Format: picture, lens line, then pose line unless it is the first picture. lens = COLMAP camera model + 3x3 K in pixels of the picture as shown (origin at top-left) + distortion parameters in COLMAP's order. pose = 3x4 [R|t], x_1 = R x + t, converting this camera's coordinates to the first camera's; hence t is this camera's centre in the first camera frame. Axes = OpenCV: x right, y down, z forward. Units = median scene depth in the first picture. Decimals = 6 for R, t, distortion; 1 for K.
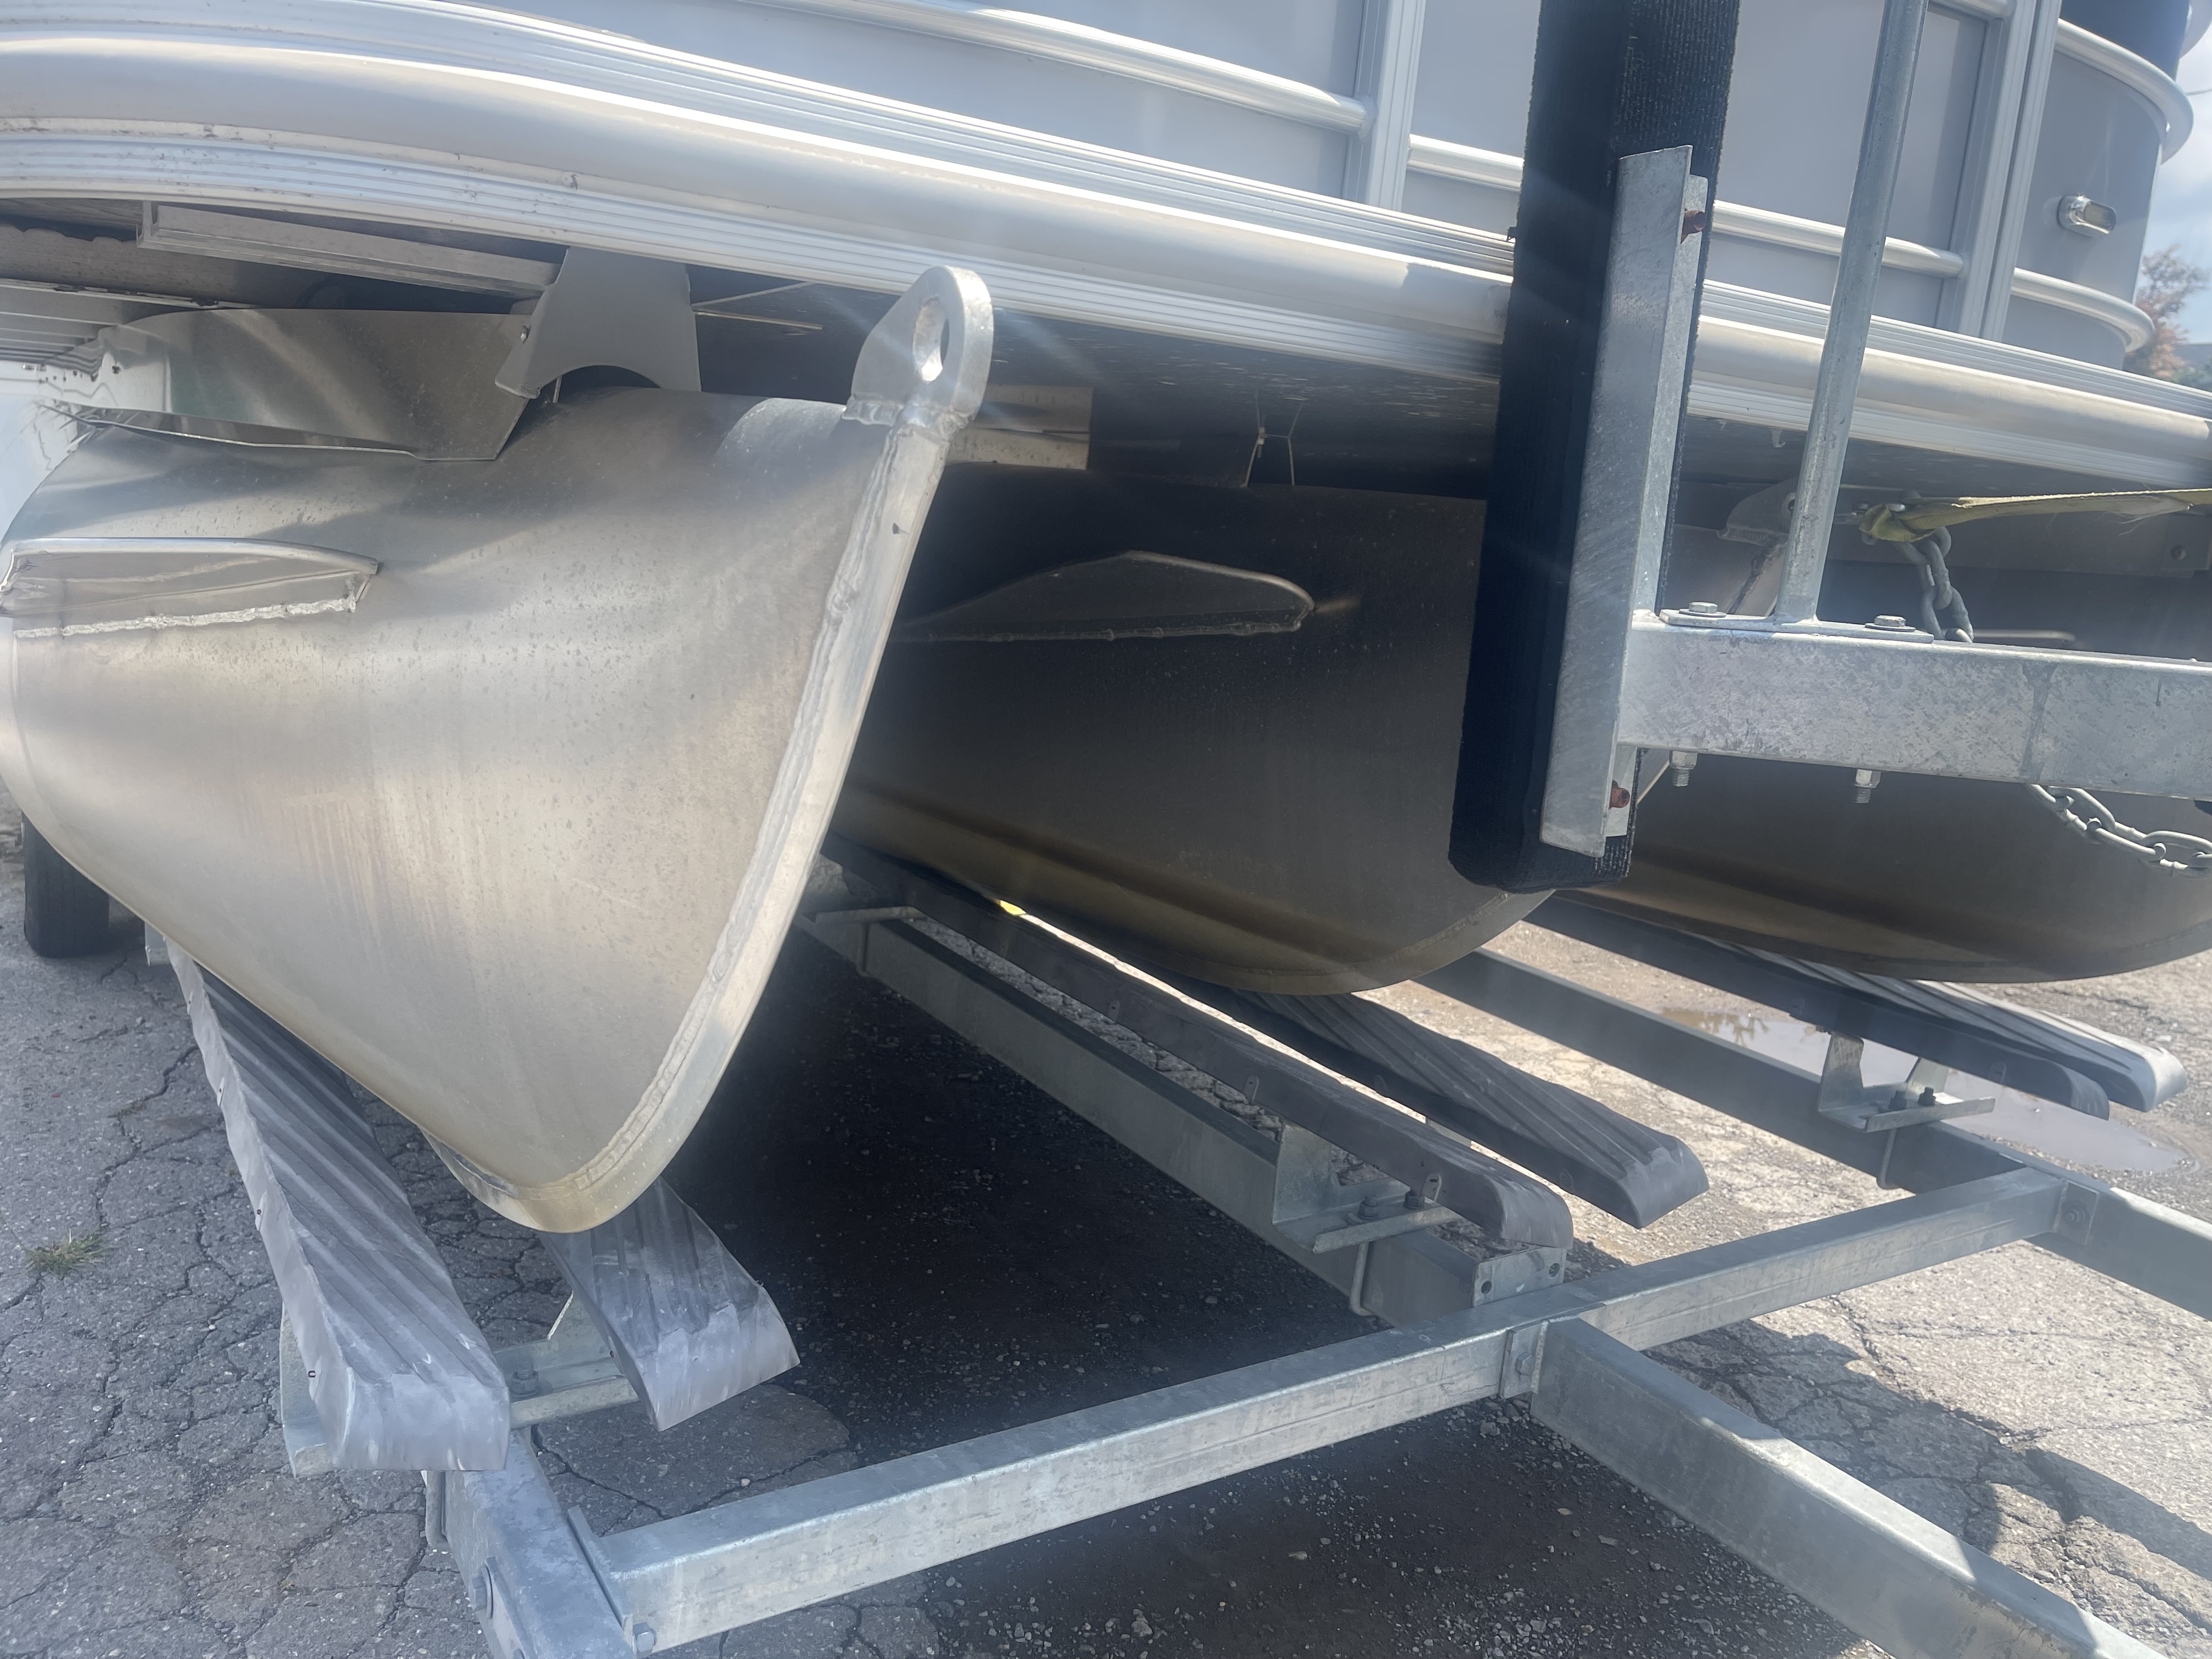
lens RADIAL K [[1765.5, 0, 1107.1], [0, 1765.5, 847.4], [0, 0, 1]] dist [0.060766, -0.110046]
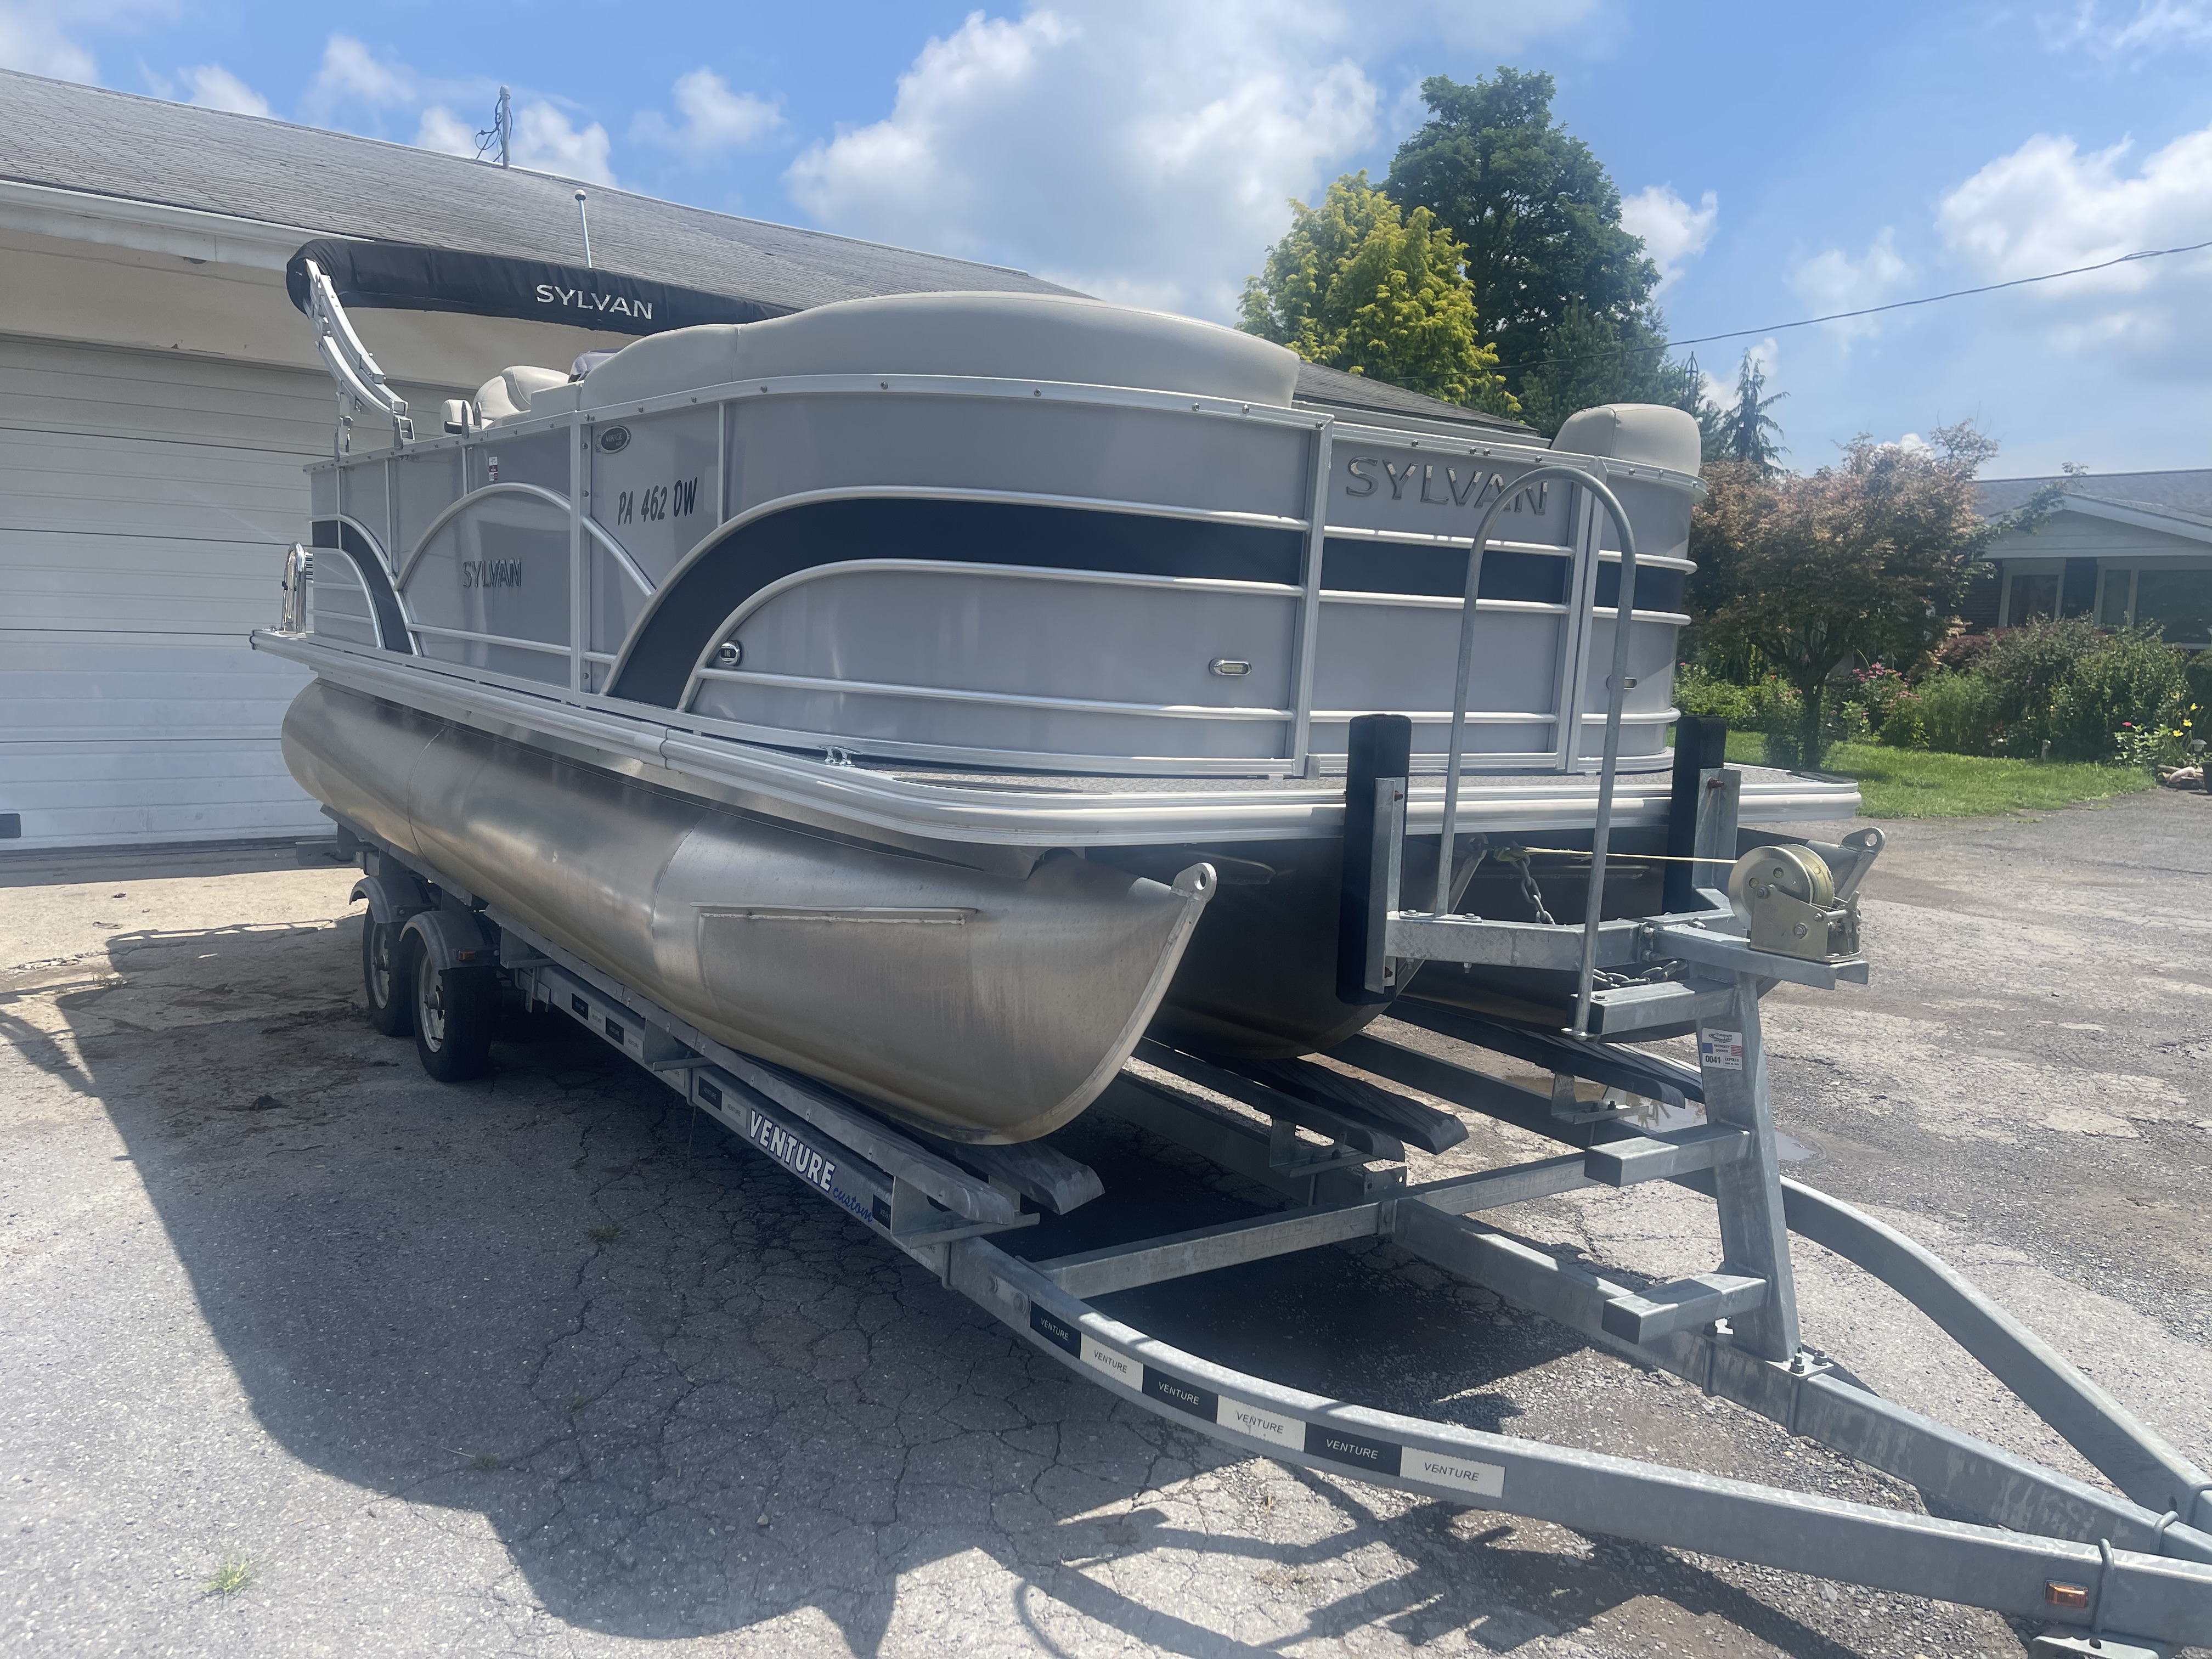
lens RADIAL K [[1765.5, 0, 1095.0], [0, 1765.5, 814.1], [0, 0, 1]] dist [0.060766, -0.110046]
pose [[0.998831, -0.033991, 0.034356, -0.192872], [0.036796, 0.995734, -0.084611, -0.038839], [-0.031333, 0.085777, 0.995822, -1.261716]]
